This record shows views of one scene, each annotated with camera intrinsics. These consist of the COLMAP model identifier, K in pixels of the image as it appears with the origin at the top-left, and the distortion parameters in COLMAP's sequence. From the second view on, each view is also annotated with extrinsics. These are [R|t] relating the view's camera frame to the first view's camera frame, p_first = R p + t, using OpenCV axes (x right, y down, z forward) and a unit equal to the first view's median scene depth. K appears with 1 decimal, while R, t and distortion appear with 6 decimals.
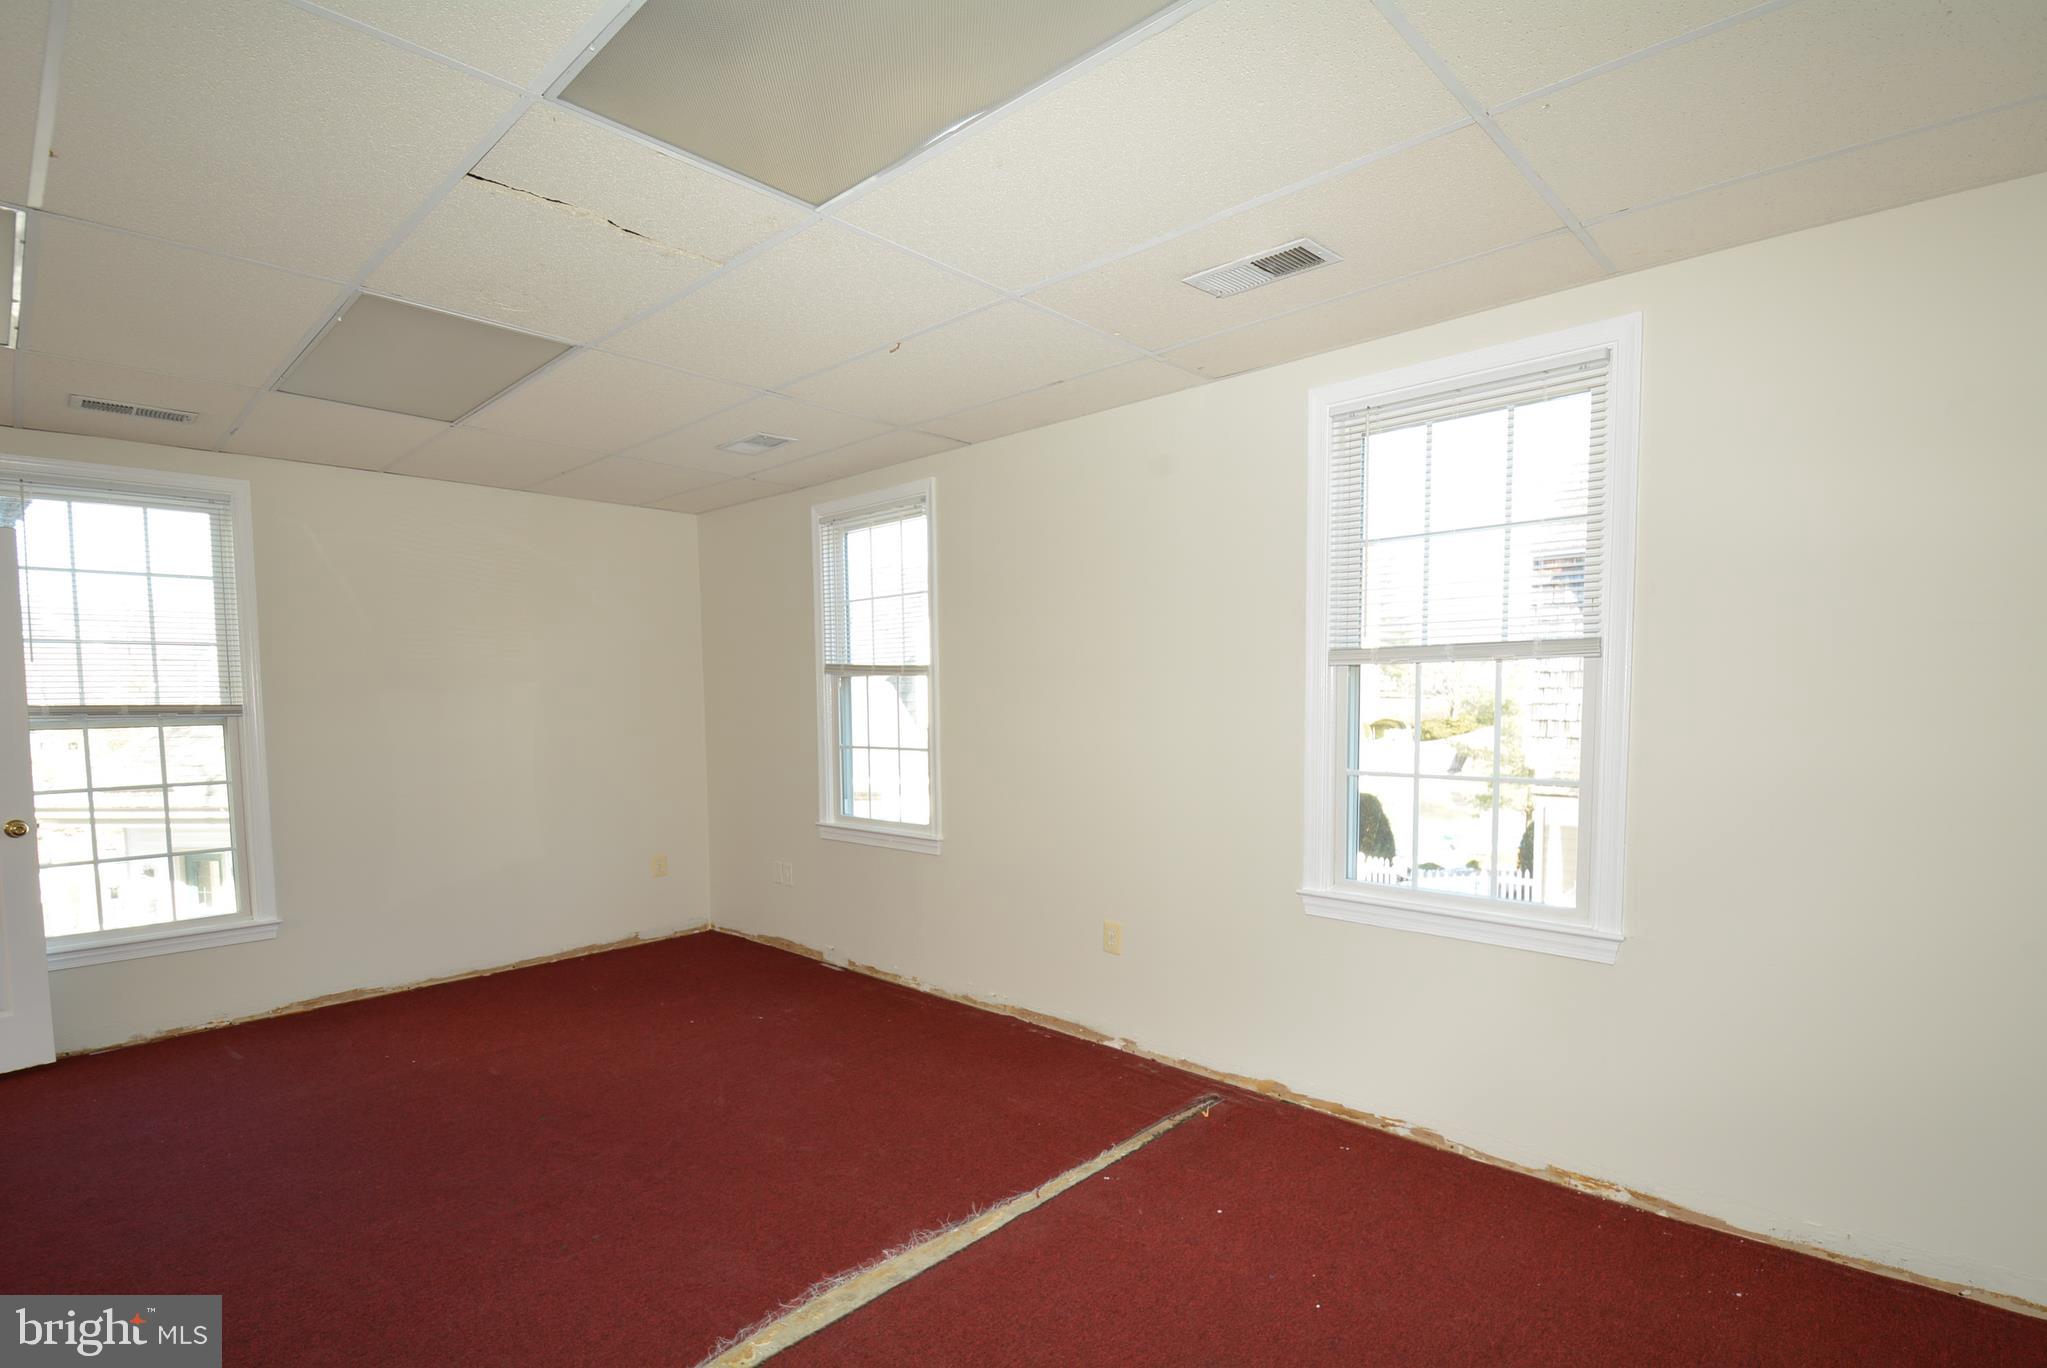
lens RADIAL K [[999.7, 0, 1056.2], [0, 999.7, 765.1], [0, 0, 1]] dist [0.025265, -0.025811]
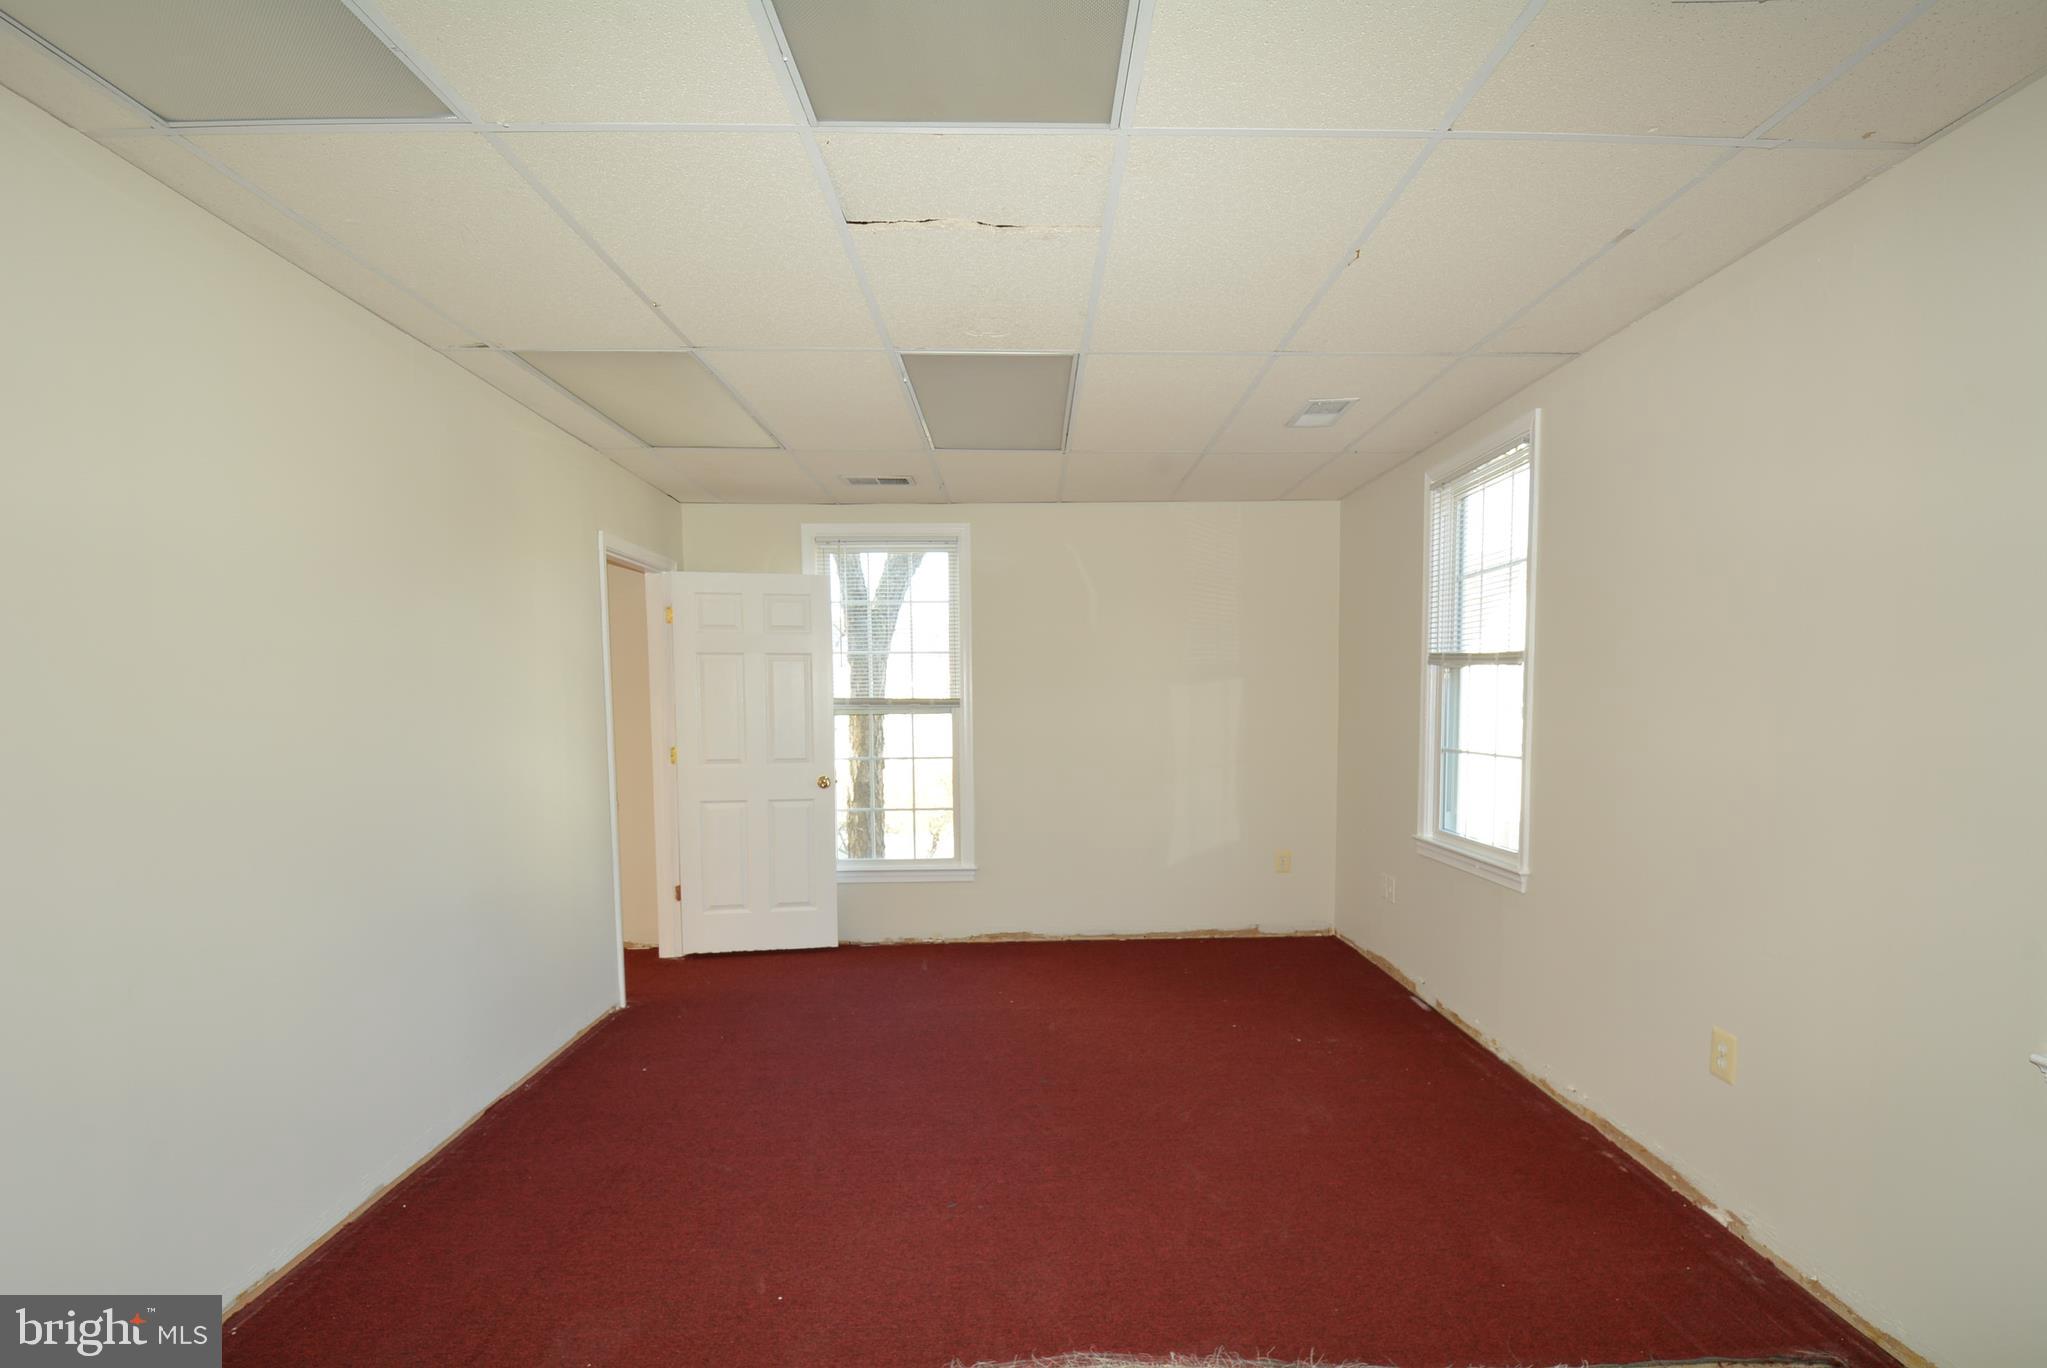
lens RADIAL K [[990.6, 0, 1029.1], [0, 990.6, 766.9], [0, 0, 1]] dist [0.024897, -0.028095]
pose [[0.688686, 0.053871, -0.723056, 0.172336], [-0.047027, 0.998455, 0.029599, -0.013636], [0.723533, 0.013619, 0.690155, 0.177956]]
